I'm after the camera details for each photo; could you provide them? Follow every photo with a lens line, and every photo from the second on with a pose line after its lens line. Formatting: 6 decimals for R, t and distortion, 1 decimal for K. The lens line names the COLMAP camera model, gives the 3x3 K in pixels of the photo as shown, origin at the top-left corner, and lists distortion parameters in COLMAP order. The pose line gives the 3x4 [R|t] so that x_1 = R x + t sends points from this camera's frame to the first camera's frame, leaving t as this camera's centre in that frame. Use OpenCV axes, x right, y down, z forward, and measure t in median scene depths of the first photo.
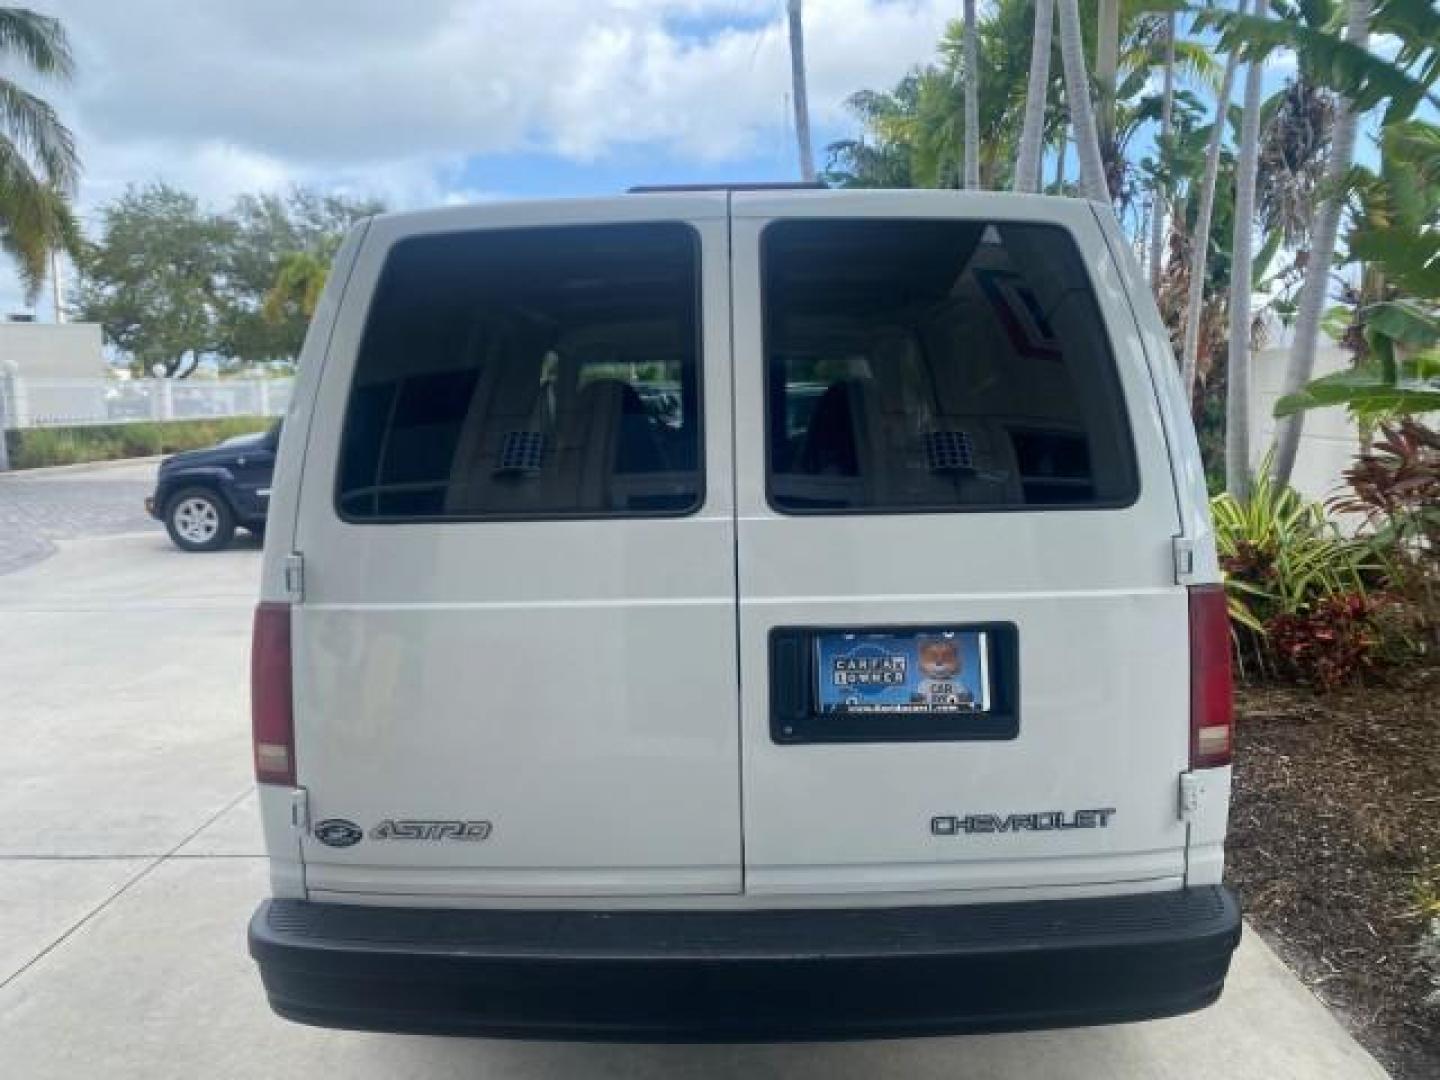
lens RADIAL K [[1103.8, 0, 719.6], [0, 1103.8, 534.2], [0, 0, 1]] dist [0.027559, -0.030270]
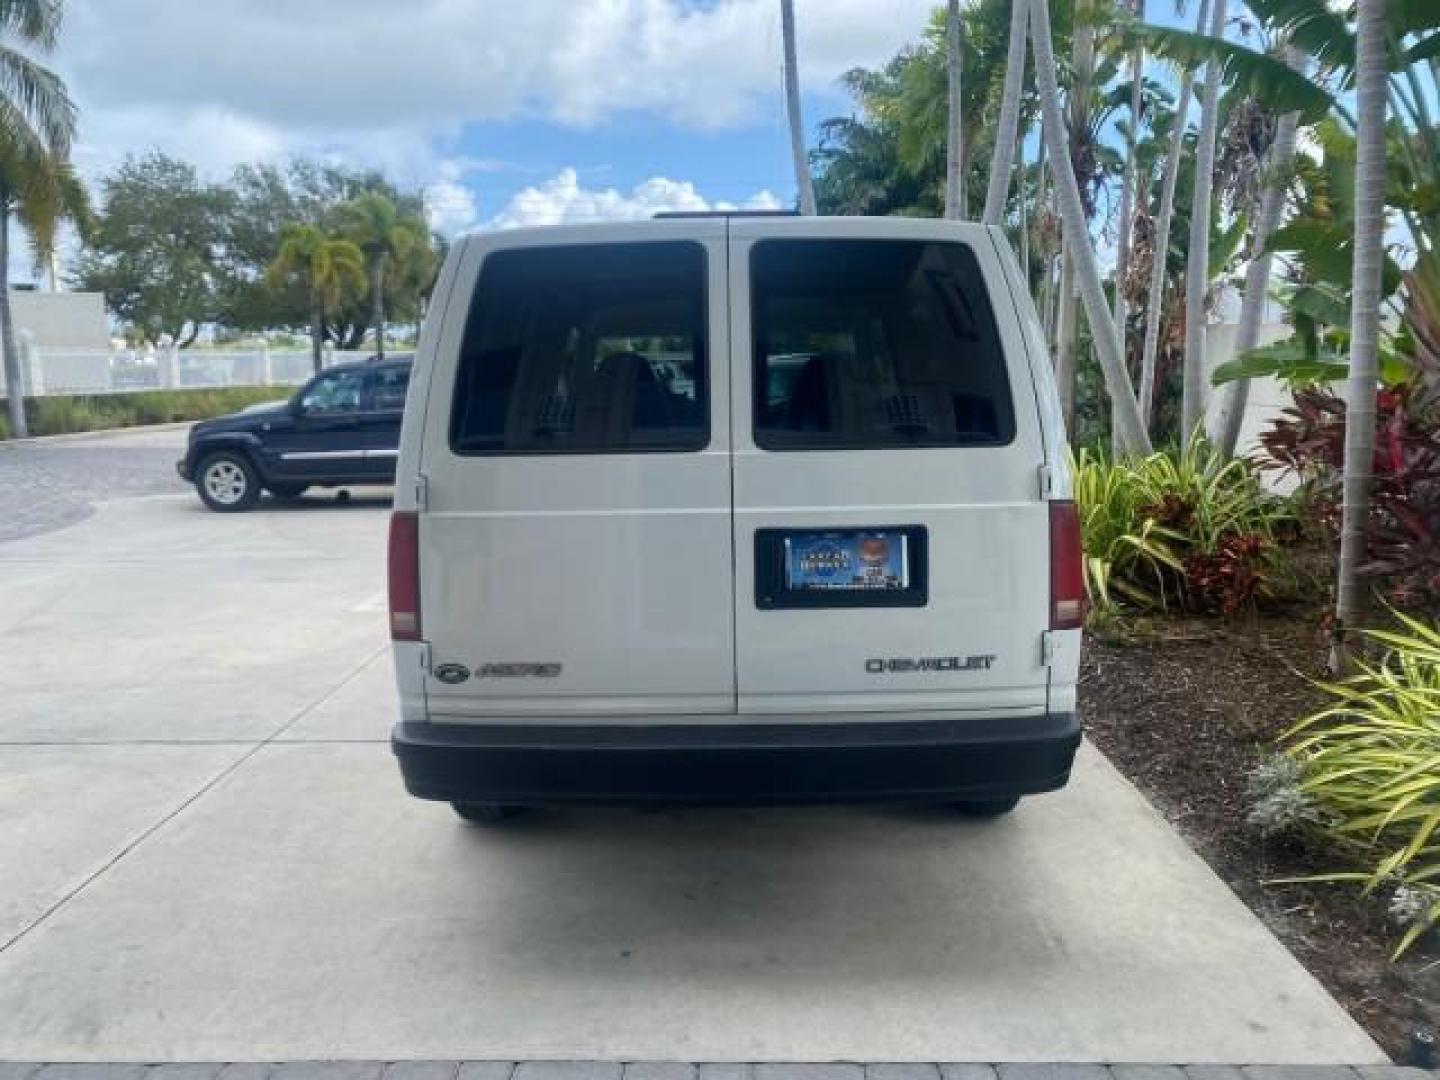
lens RADIAL K [[1103.8, 0, 716.2], [0, 1103.8, 543.4], [0, 0, 1]] dist [0.027559, -0.030270]
pose [[0.999996, 0.002308, 0.001903, -0.001267], [-0.002371, 0.999428, 0.033741, 0.009434], [-0.001824, -0.033746, 0.999429, -0.072564]]
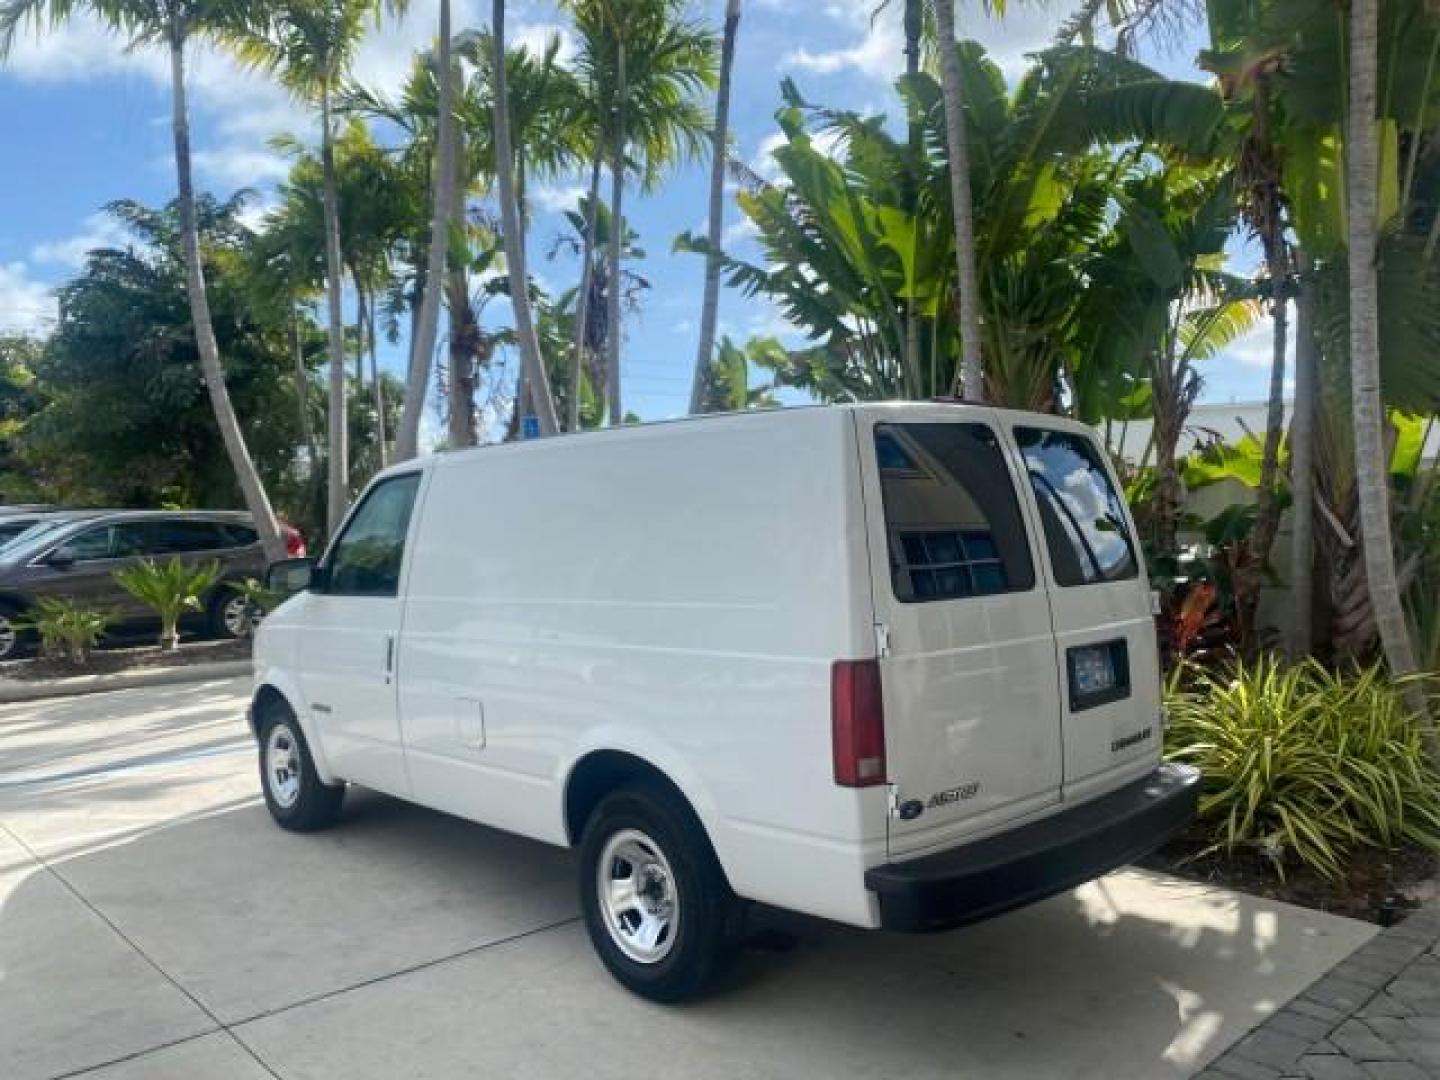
lens RADIAL K [[1103.8, 0, 721.4], [0, 1103.8, 541.4], [0, 0, 1]] dist [0.027559, -0.030270]
pose [[0.720357, -0.009251, 0.693541, -0.274311], [0.083795, 0.993748, -0.073780, -0.000481], [-0.688523, 0.111263, 0.716629, 0.010482]]
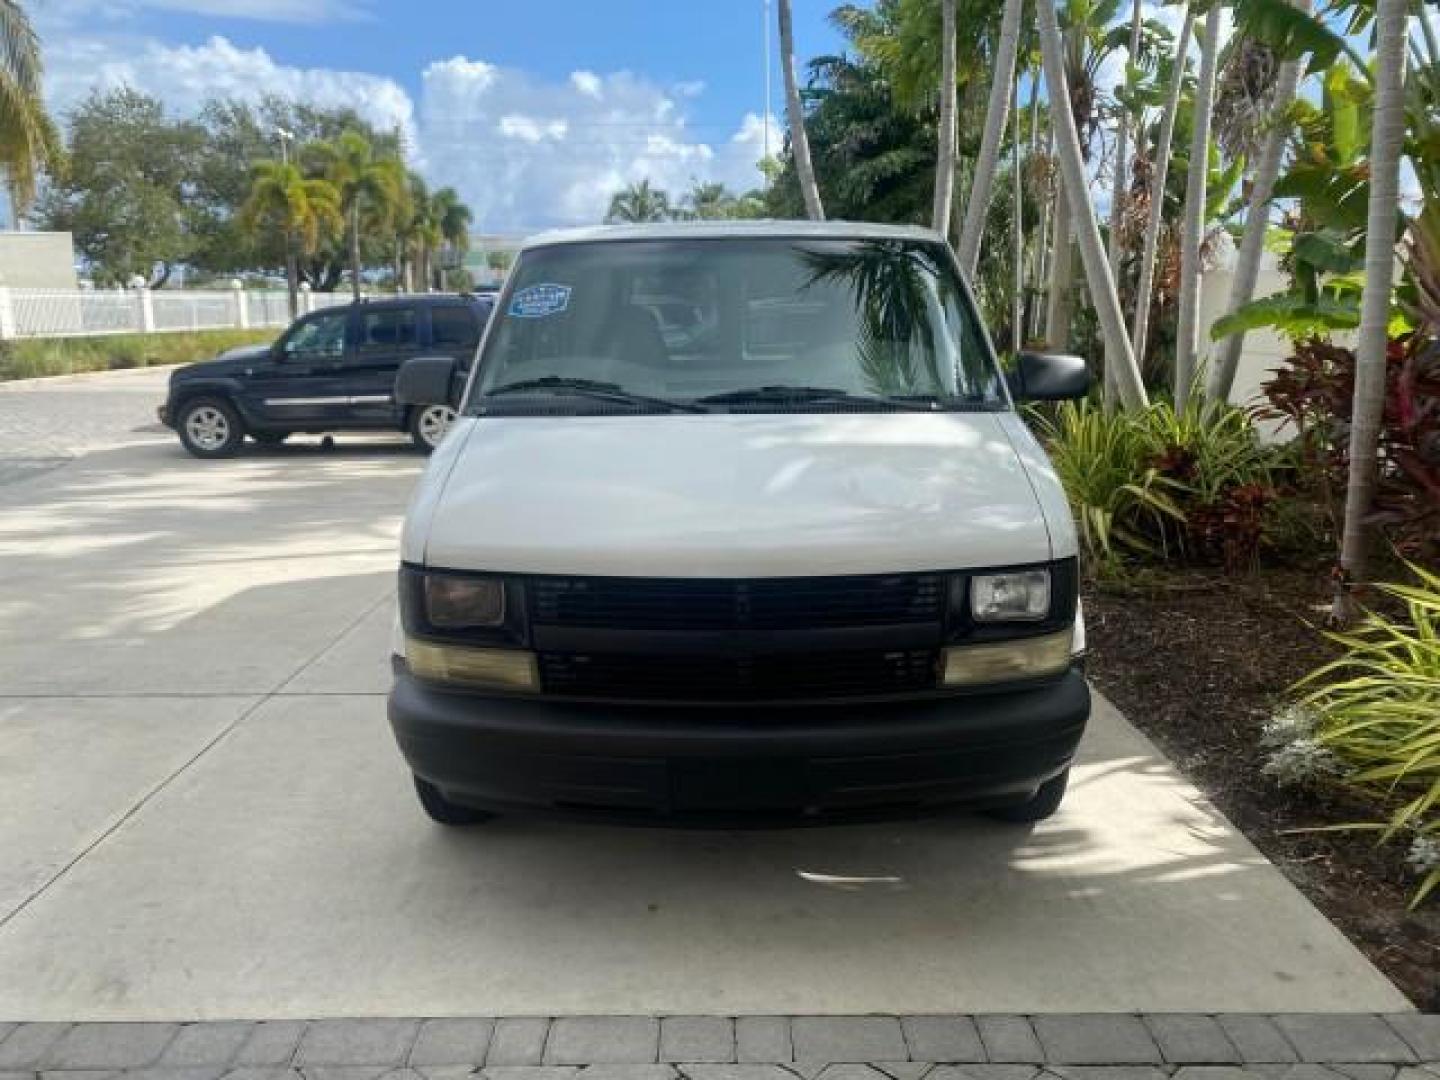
lens RADIAL K [[1103.8, 0, 719.1], [0, 1103.8, 537.8], [0, 0, 1]] dist [0.027559, -0.030270]
pose [[0.999731, 0.001925, 0.023116, -0.012116], [-0.003712, 0.996986, 0.077494, 0.007785], [-0.022897, -0.077559, 0.996725, -0.068773]]
